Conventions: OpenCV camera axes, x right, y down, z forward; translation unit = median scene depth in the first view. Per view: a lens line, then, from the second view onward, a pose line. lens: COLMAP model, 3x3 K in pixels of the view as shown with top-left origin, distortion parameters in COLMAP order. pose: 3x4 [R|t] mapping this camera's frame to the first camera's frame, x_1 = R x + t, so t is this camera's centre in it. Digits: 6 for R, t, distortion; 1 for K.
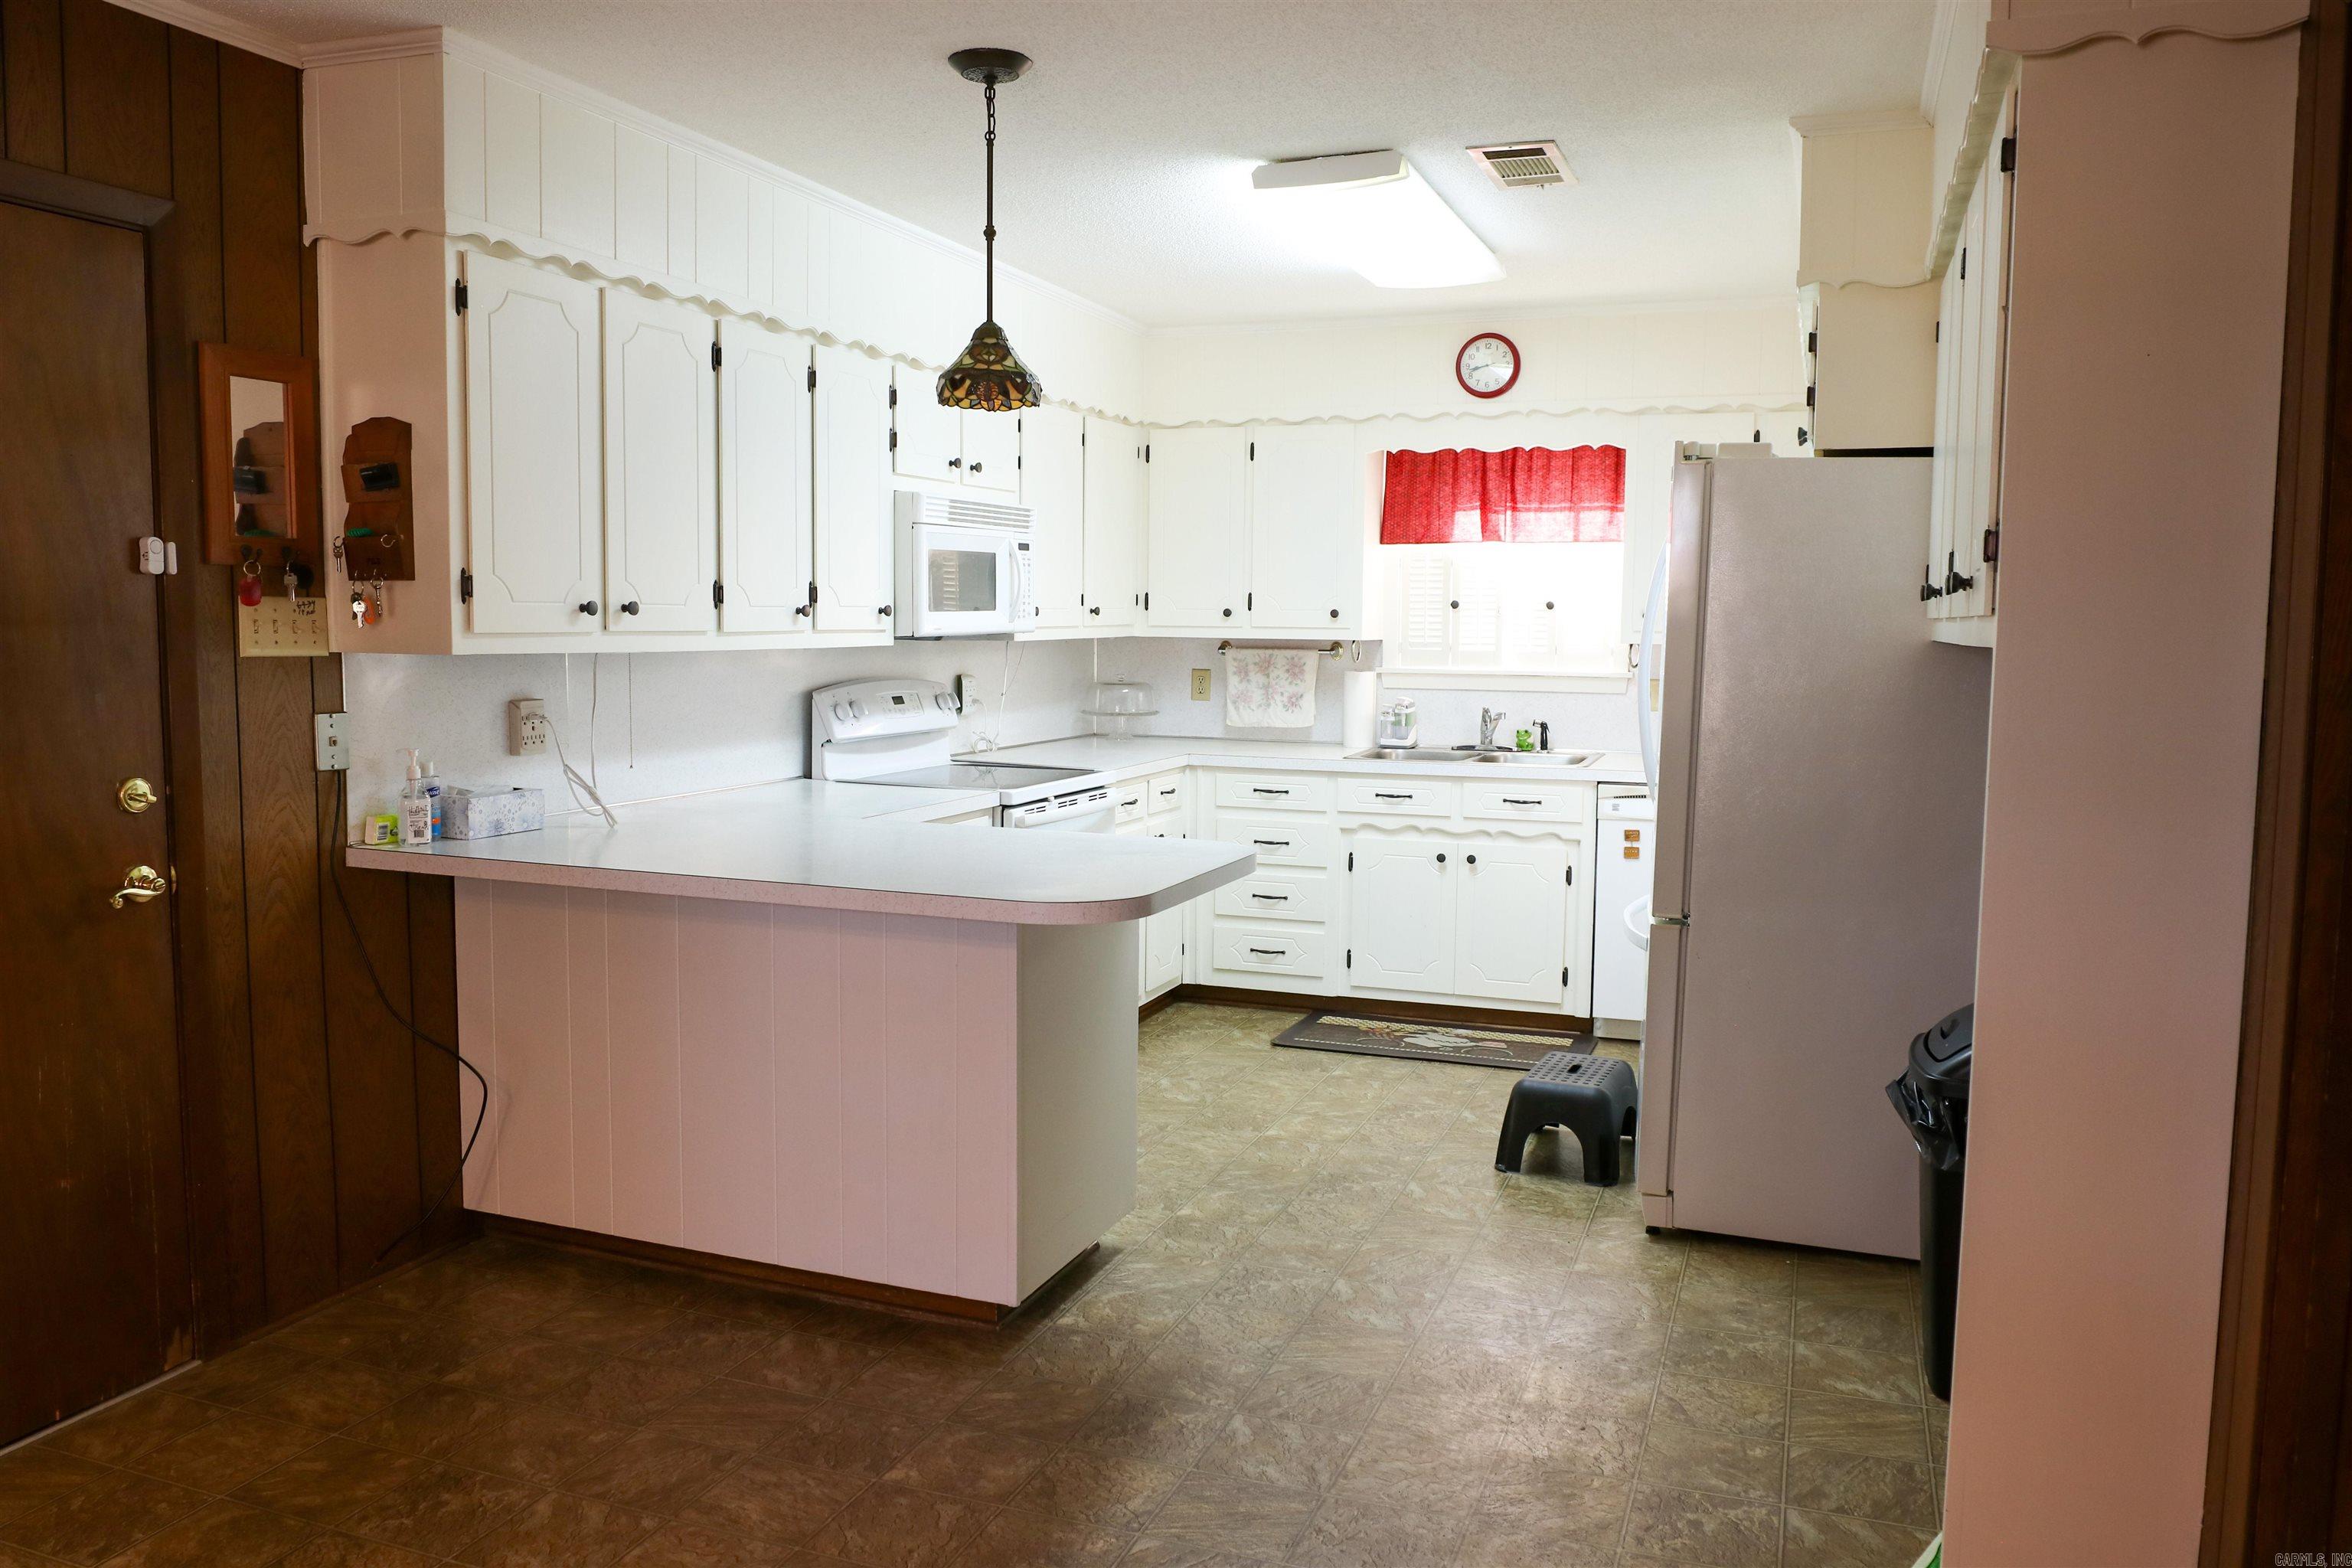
lens RADIAL K [[1739.0, 0, 1169.9], [0, 1739.0, 774.5], [0, 0, 1]] dist [-0.039582, 0.017037]
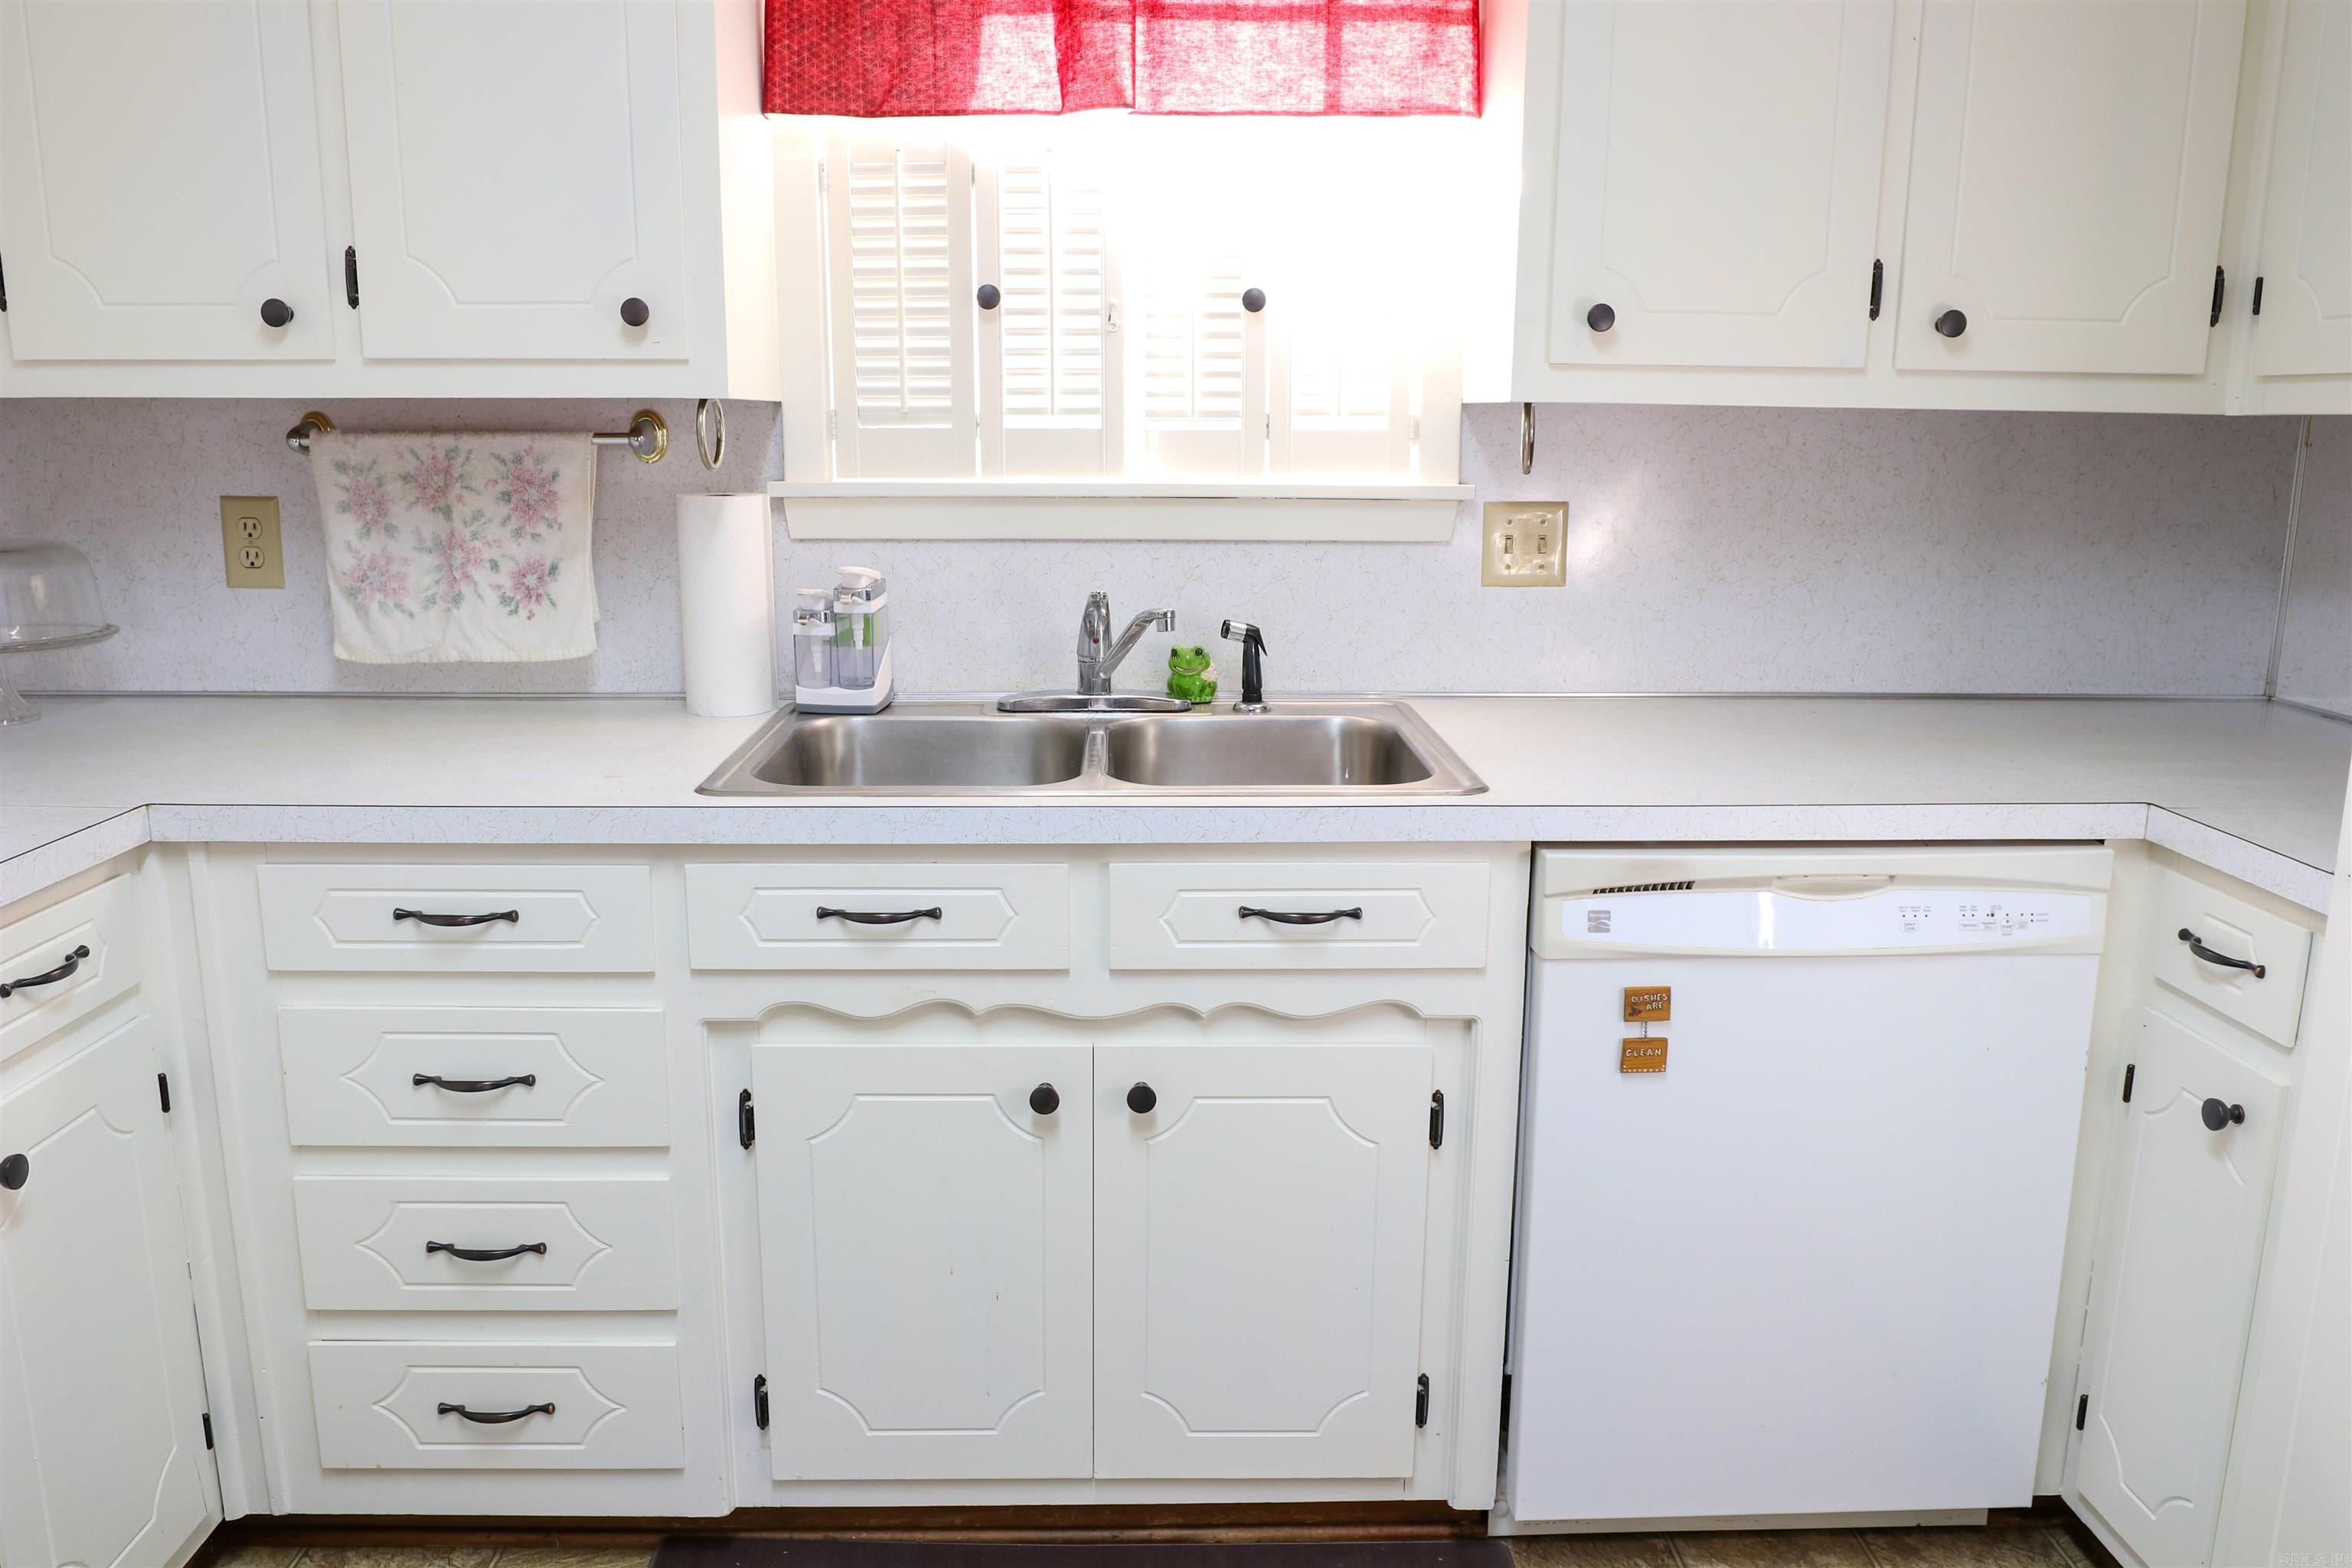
lens RADIAL K [[1739.0, 0, 1154.8], [0, 1739.0, 790.0], [0, 0, 1]] dist [-0.039582, 0.017037]
pose [[0.929488, -0.079847, 0.360107, 0.061367], [0.035933, 0.991246, 0.127042, -0.042498], [-0.367098, -0.105145, 0.924220, 0.654437]]
